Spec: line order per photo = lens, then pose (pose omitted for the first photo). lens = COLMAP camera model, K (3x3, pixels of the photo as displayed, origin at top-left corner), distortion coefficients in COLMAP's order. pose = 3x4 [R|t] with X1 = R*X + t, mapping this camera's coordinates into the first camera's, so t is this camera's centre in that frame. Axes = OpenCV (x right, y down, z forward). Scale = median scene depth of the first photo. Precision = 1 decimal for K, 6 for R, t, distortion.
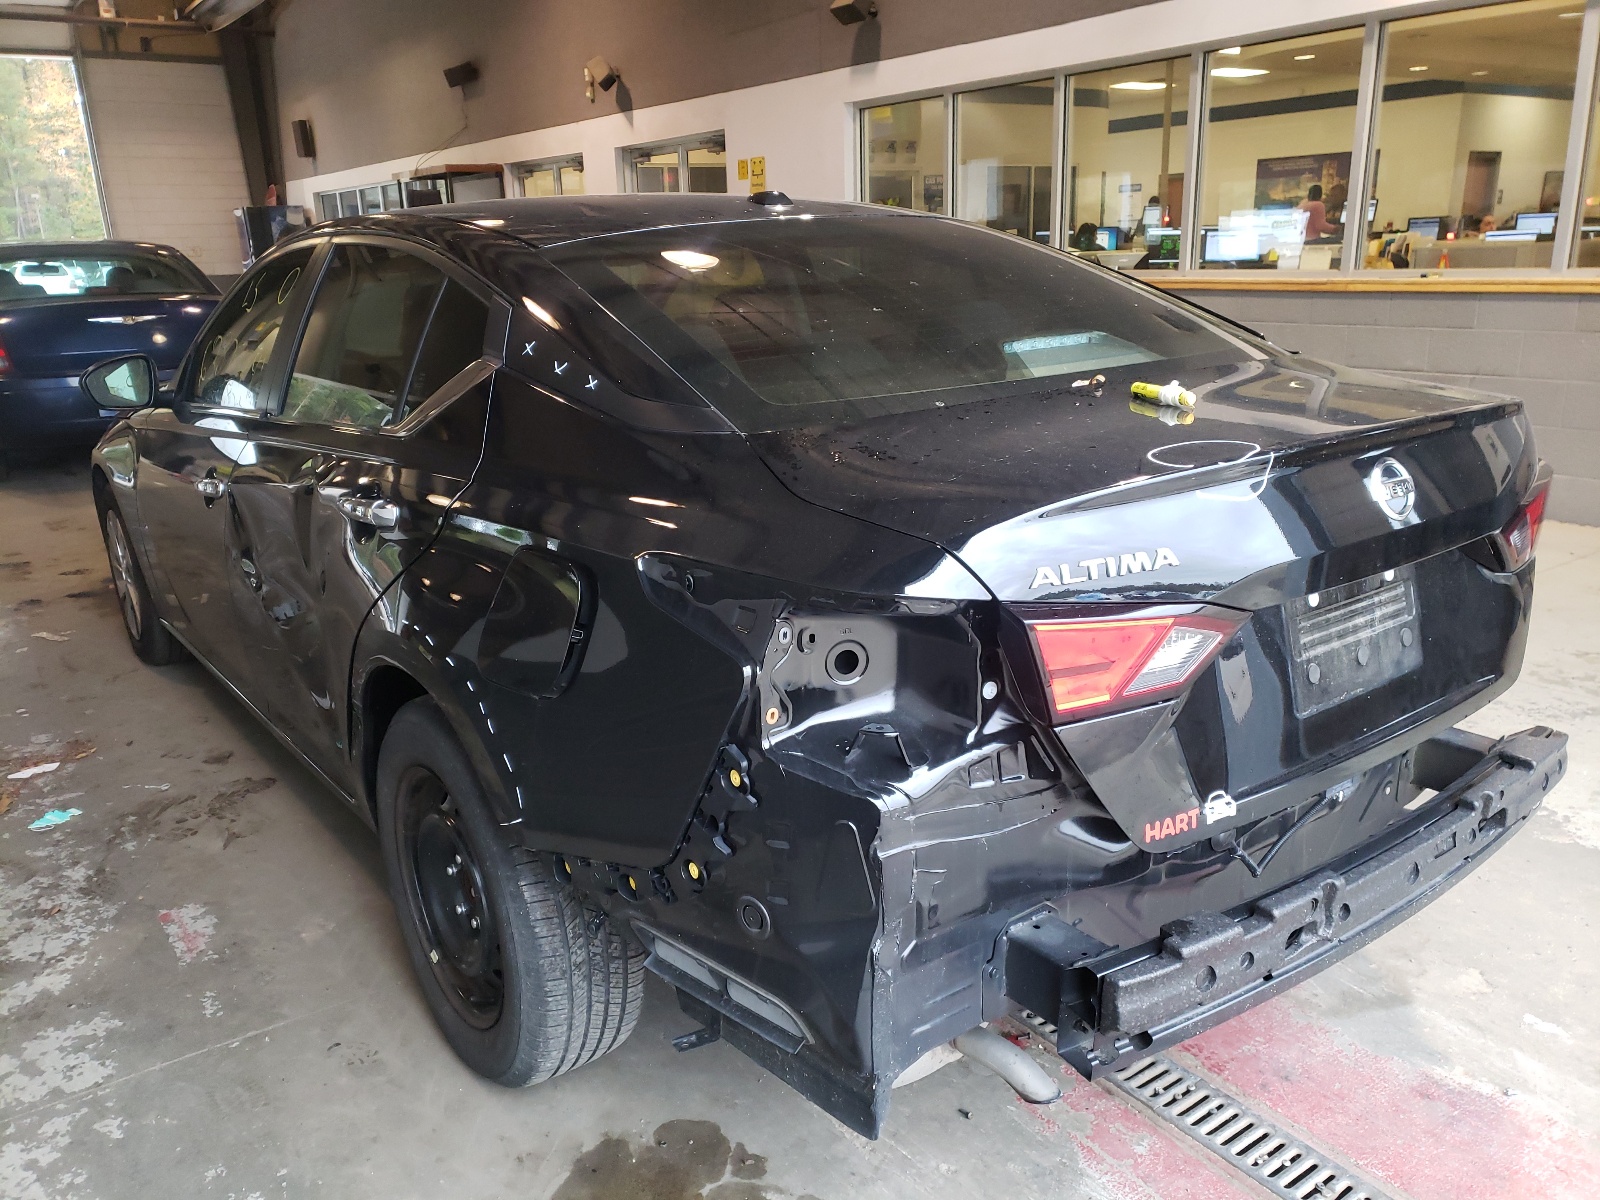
lens RADIAL K [[1235.7, 0, 749.6], [0, 1235.7, 594.3], [0, 0, 1]] dist [0.008338, 0.005852]
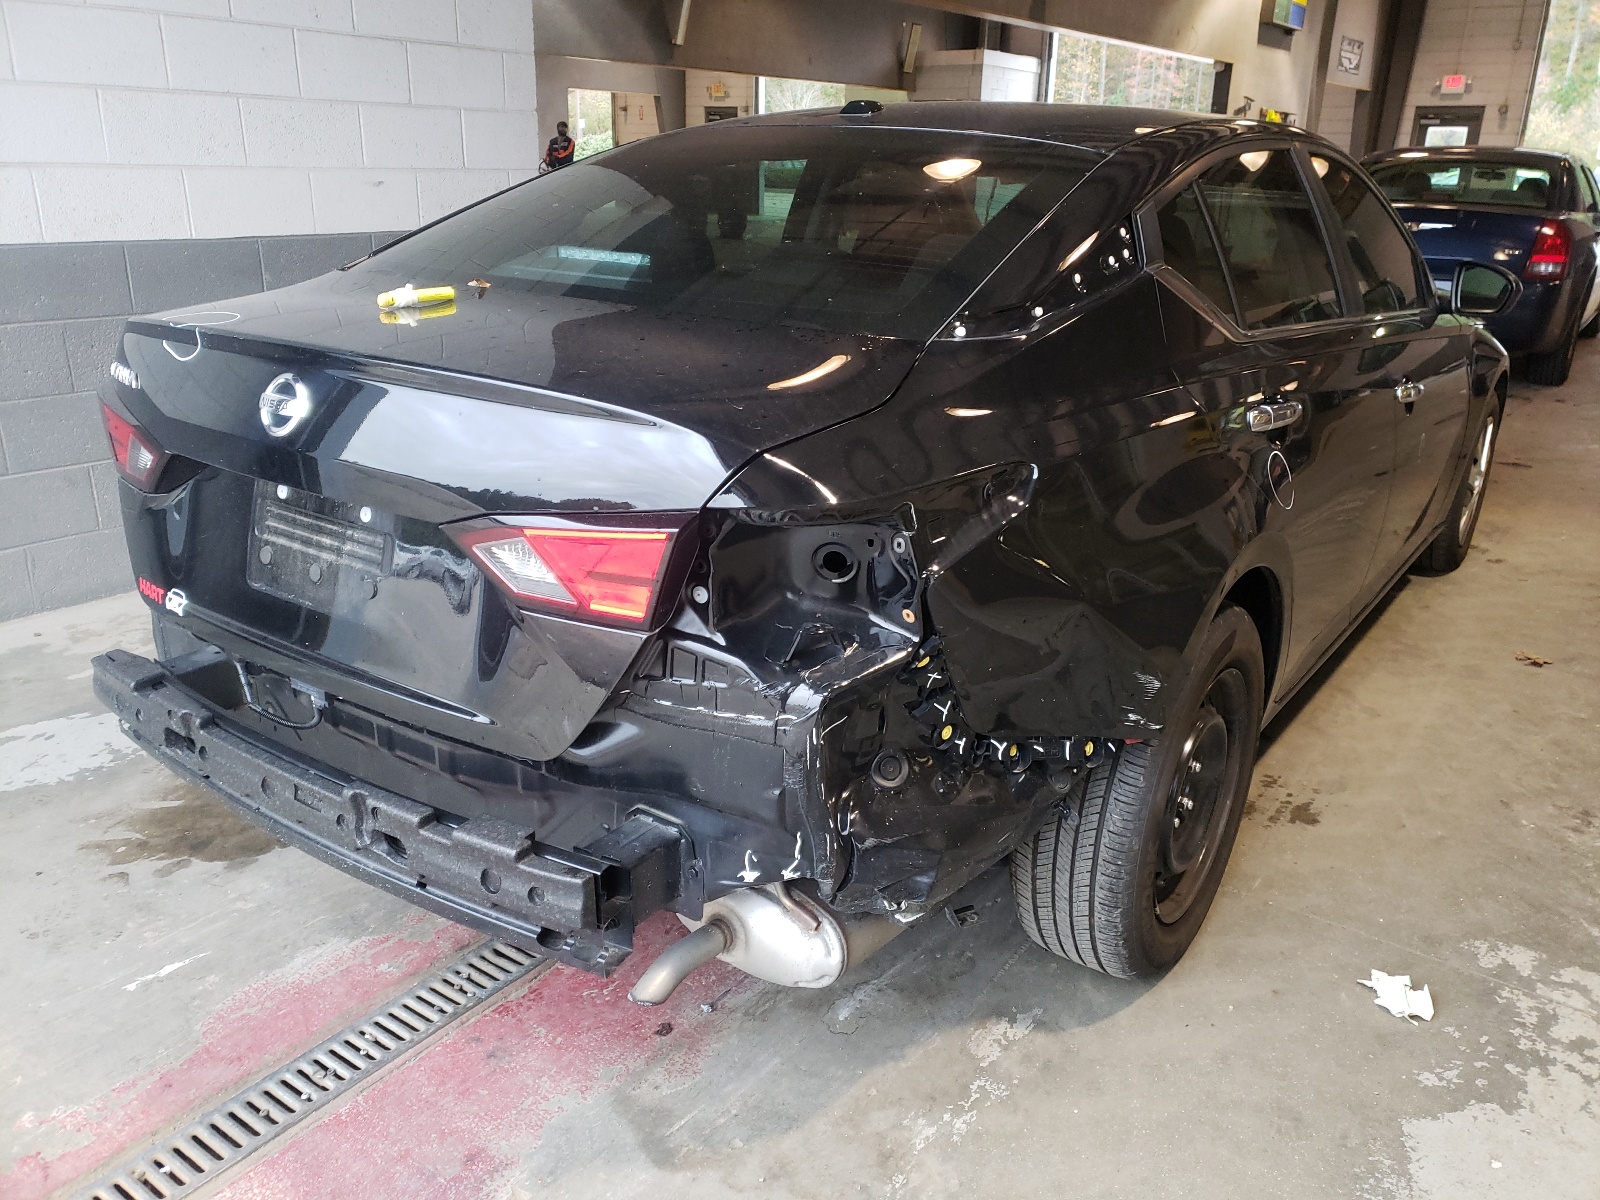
lens RADIAL K [[1219.9, 0, 803.2], [0, 1219.9, 569.5], [0, 0, 1]] dist [0.012526, 0.006929]
pose [[0.340863, 0.344269, -0.874809, 1.497276], [-0.296051, 0.922500, 0.247683, -0.314923], [0.892281, 0.174563, 0.416367, 0.945215]]
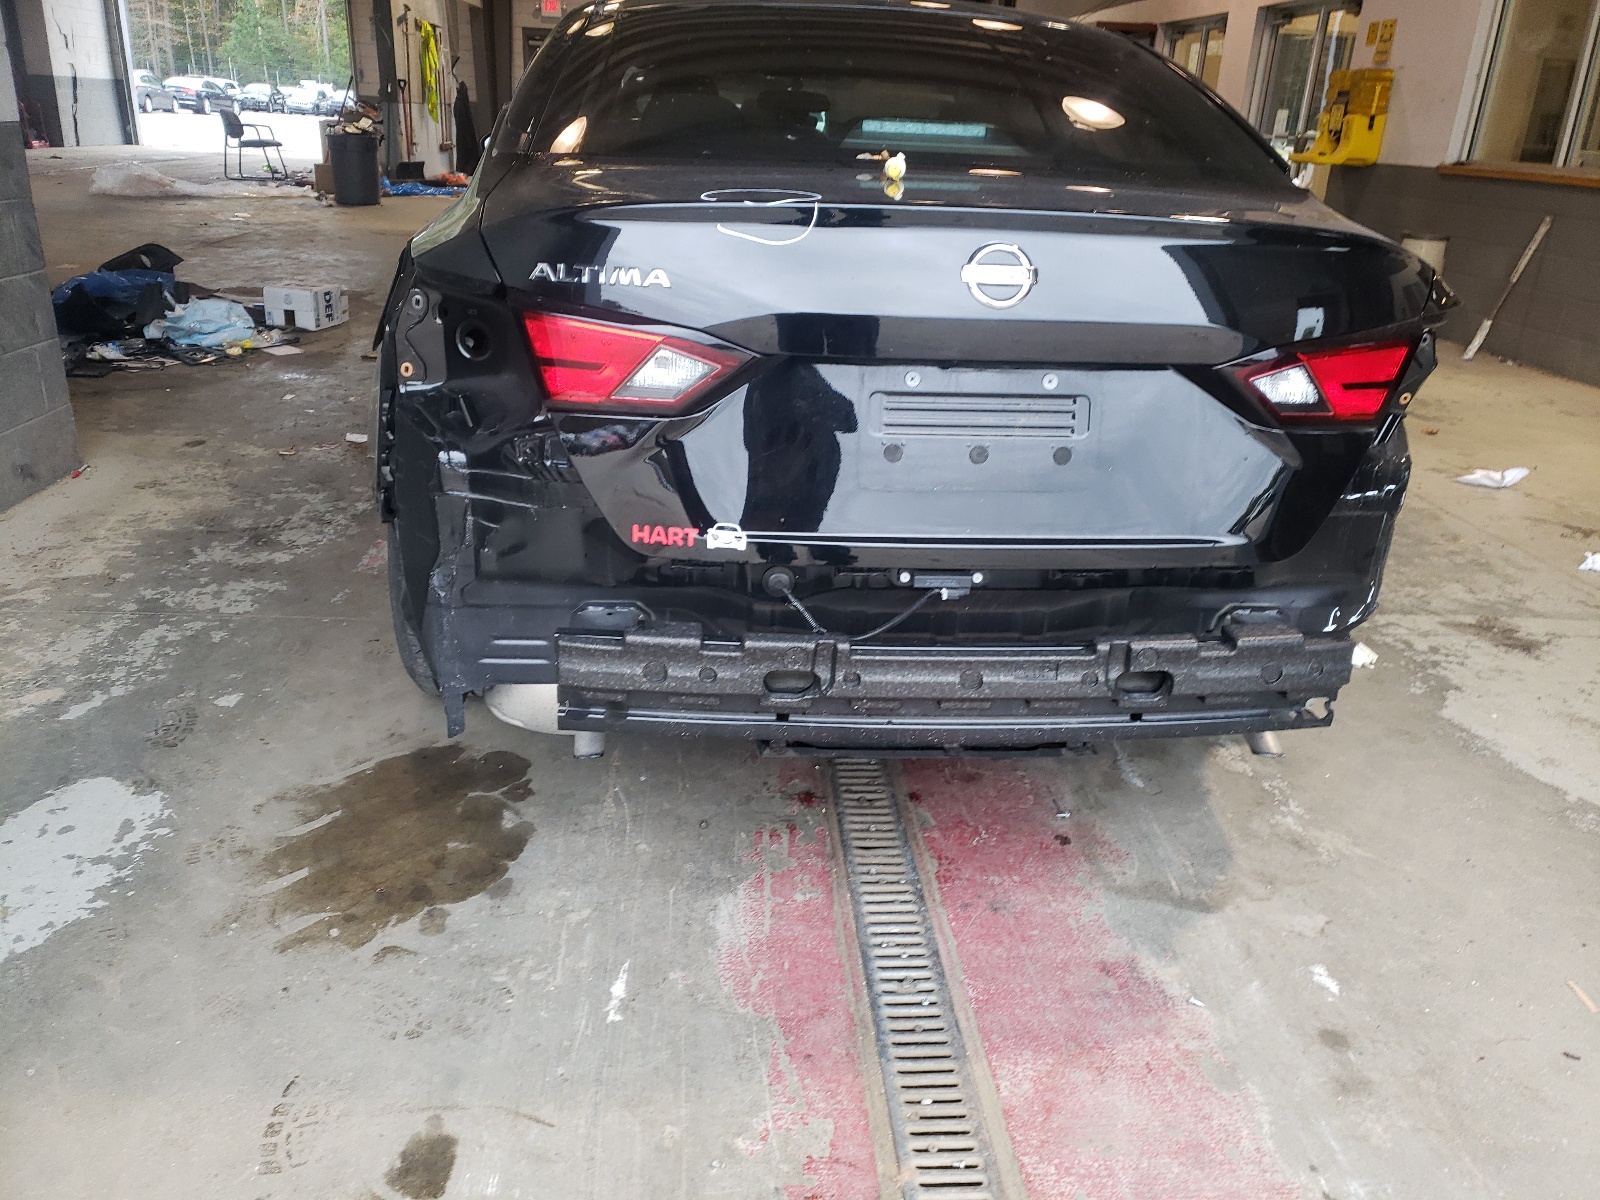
lens RADIAL K [[1229.8, 0, 800.0], [0, 1229.8, 600.0], [0, 0, 1]] dist [0.008643, -0.000257]
pose [[0.860519, 0.258748, -0.438812, 0.829725], [-0.215682, 0.965439, 0.146319, 0.049587], [0.461506, -0.031266, 0.886586, 0.072880]]
